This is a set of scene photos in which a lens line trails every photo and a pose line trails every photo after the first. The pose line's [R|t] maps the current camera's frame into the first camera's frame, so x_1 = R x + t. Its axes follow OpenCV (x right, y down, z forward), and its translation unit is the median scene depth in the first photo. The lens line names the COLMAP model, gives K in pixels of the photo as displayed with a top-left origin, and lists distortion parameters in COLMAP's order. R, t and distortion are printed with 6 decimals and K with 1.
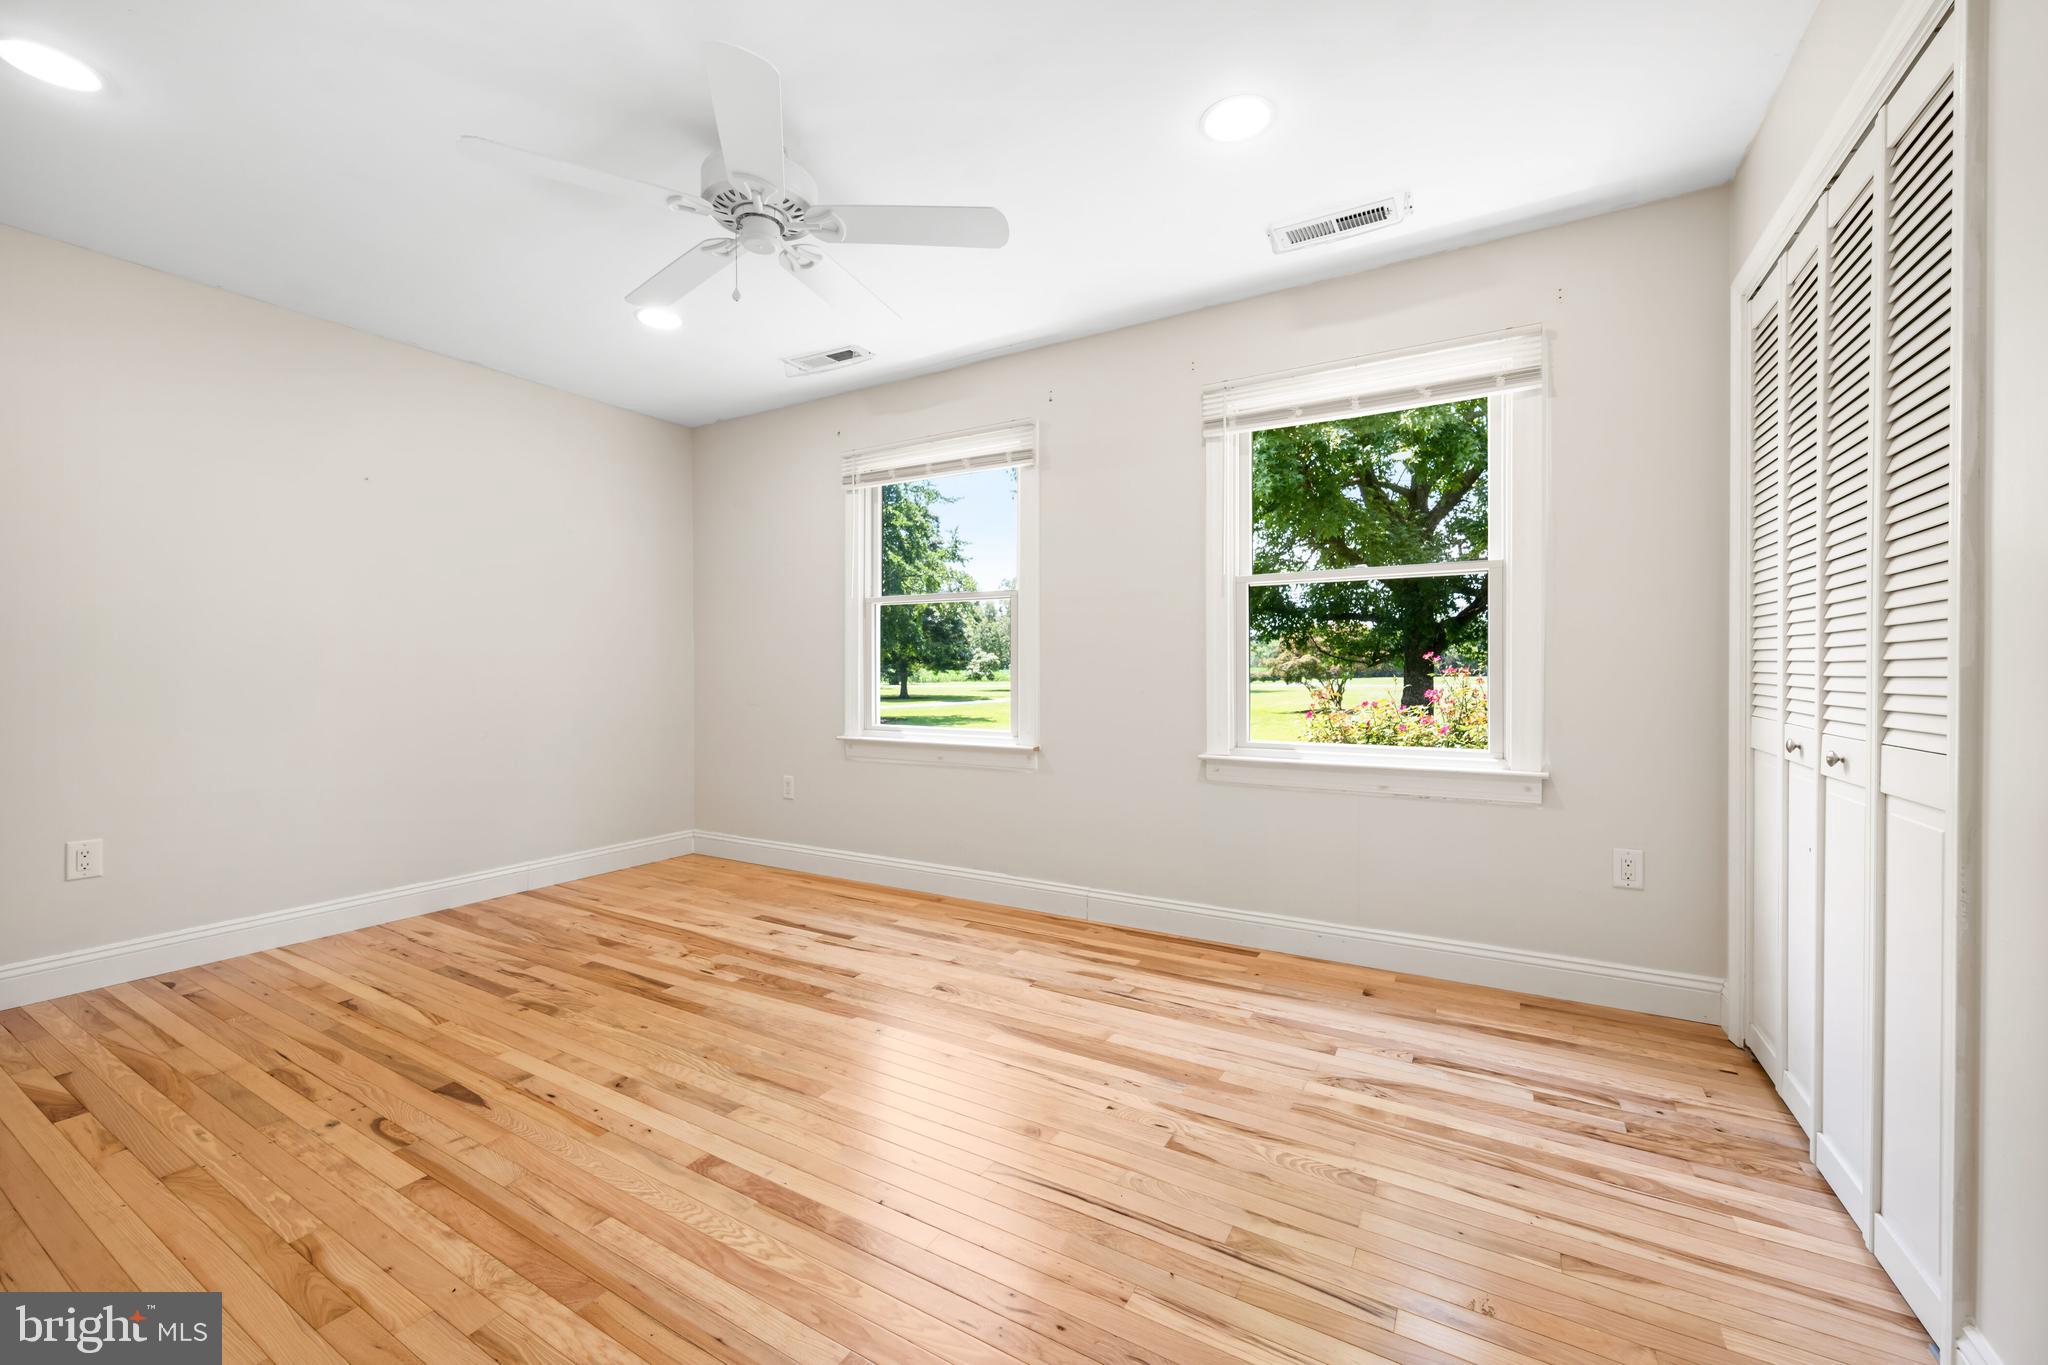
lens RADIAL K [[807.2, 0, 1018.6], [0, 807.2, 681.2], [0, 0, 1]] dist [-0.002578, -0.000037]
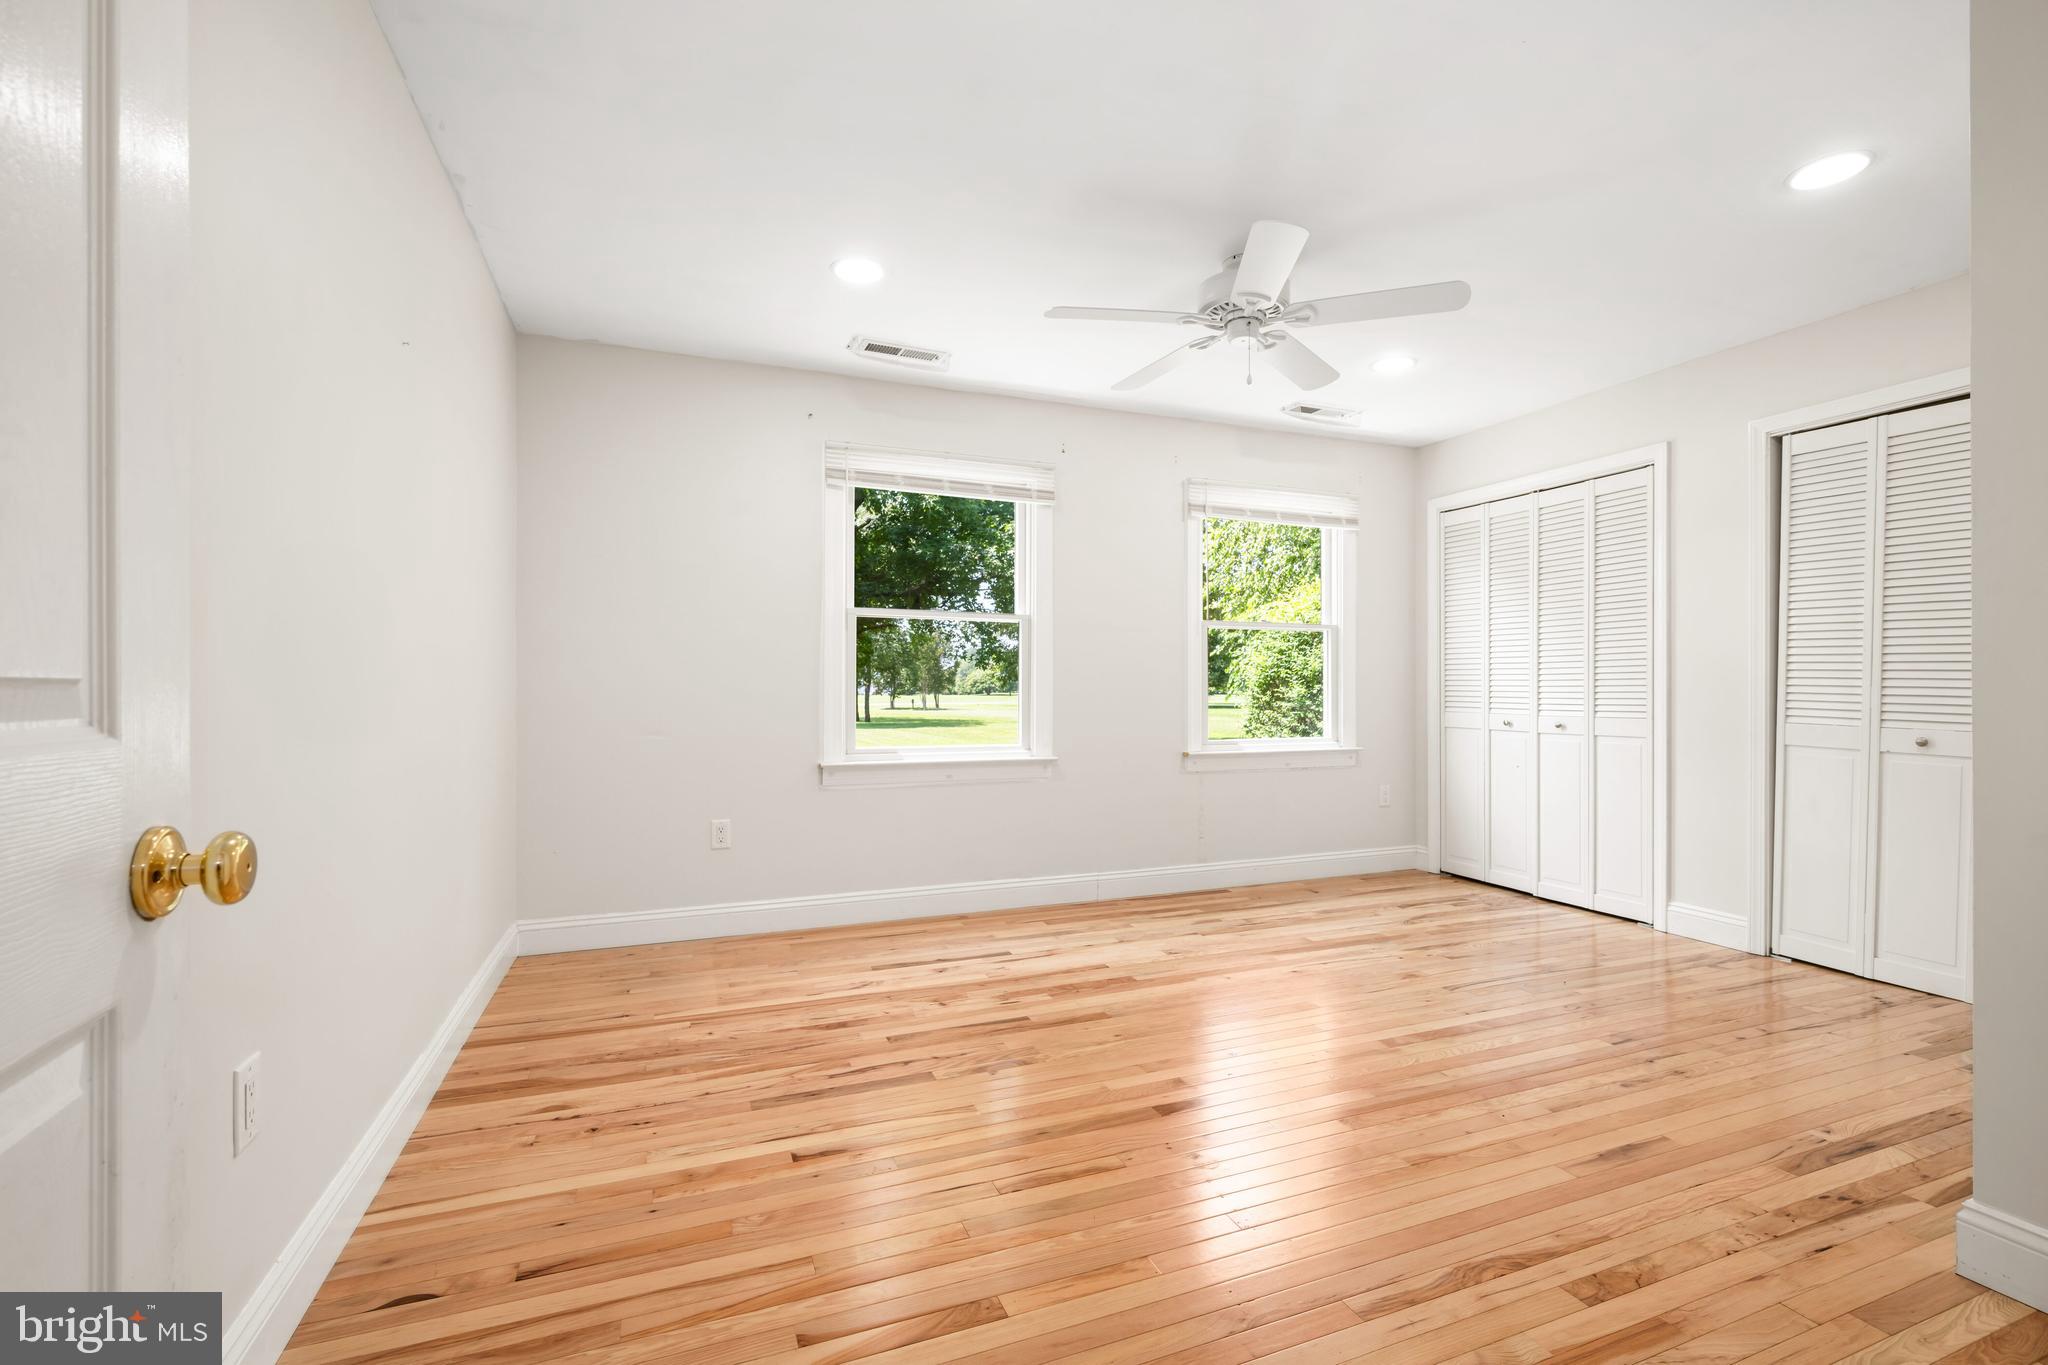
lens RADIAL K [[898.4, 0, 1019.7], [0, 898.4, 687.2], [0, 0, 1]] dist [-0.003045, -0.000321]
pose [[0.615889, 0.005910, 0.787811, -1.149488], [0.008213, 0.999869, -0.013922, 0.002216], [-0.787790, 0.015045, 0.615760, 0.312344]]
